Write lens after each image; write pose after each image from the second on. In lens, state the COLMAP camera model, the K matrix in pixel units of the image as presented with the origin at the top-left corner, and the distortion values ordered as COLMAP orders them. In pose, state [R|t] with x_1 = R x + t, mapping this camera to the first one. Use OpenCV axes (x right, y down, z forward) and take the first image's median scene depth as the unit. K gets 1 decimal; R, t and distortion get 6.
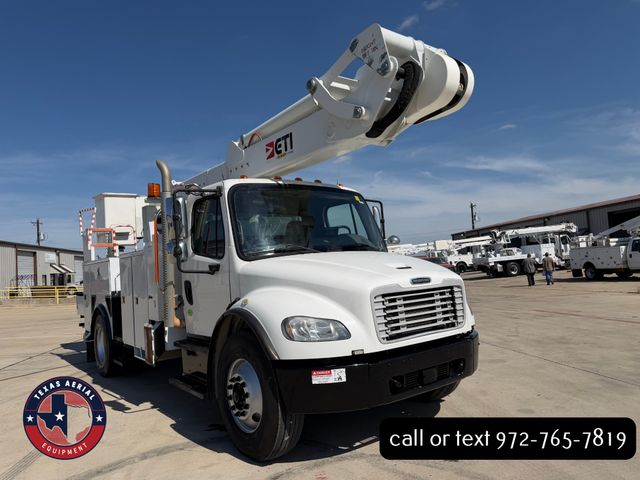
lens RADIAL K [[450.3, 0, 320.0], [0, 450.3, 240.0], [0, 0, 1]] dist [0.094258, -0.136845]
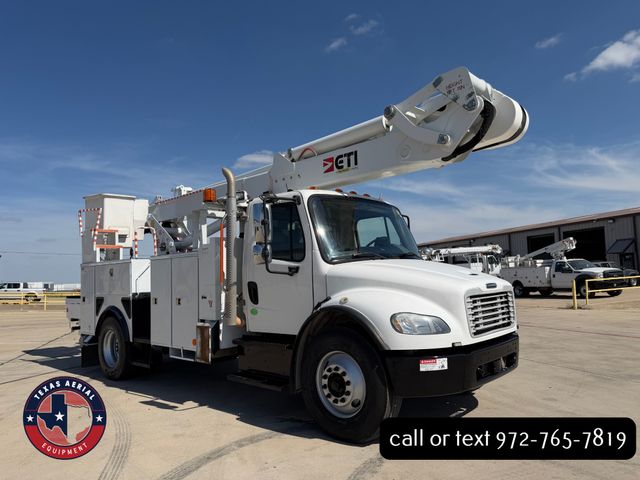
lens RADIAL K [[450.3, 0, 320.0], [0, 450.3, 240.0], [0, 0, 1]] dist [0.094258, -0.136845]
pose [[0.985931, 0.042210, 0.161738, -0.308084], [-0.037351, 0.998758, -0.032966, 0.020578], [-0.162928, 0.026461, 0.986283, -0.071651]]
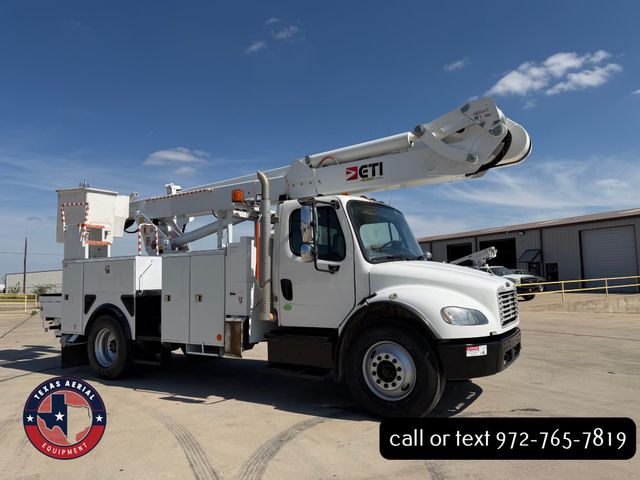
lens RADIAL K [[450.2, 0, 319.0], [0, 450.2, 236.6], [0, 0, 1]] dist [0.095293, -0.146528]
pose [[0.940372, 0.074253, 0.331943, -0.591323], [-0.058121, 0.996607, -0.058281, 0.043973], [-0.335145, 0.035513, 0.941497, -0.089560]]
